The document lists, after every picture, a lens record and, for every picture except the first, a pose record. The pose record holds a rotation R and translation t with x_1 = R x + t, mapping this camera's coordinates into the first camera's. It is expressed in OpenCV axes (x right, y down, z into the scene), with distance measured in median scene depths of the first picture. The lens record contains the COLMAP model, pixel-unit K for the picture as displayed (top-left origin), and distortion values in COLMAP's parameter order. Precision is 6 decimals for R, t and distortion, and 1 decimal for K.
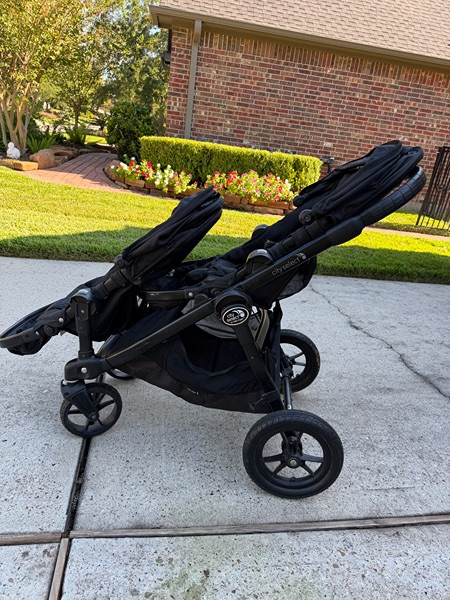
lens RADIAL K [[432.5, 0, 222.9], [0, 432.5, 298.1], [0, 0, 1]] dist [0.035351, -0.042293]
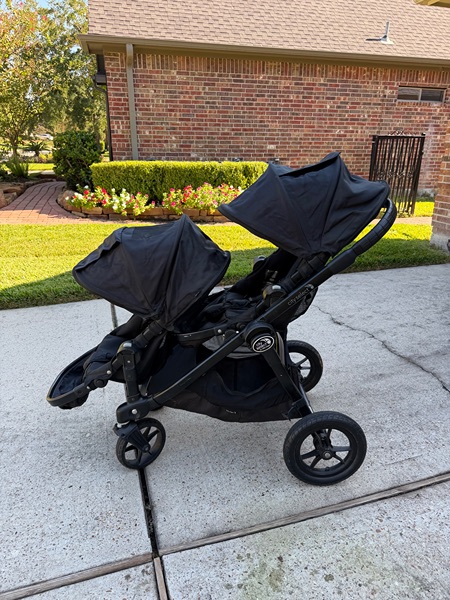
lens RADIAL K [[432.5, 0, 227.2], [0, 432.5, 301.7], [0, 0, 1]] dist [0.035351, -0.042293]
pose [[0.981901, -0.163576, 0.095462, -0.110519], [0.163376, 0.986514, 0.009956, -0.068921], [-0.095803, 0.005821, 0.995383, -0.122171]]
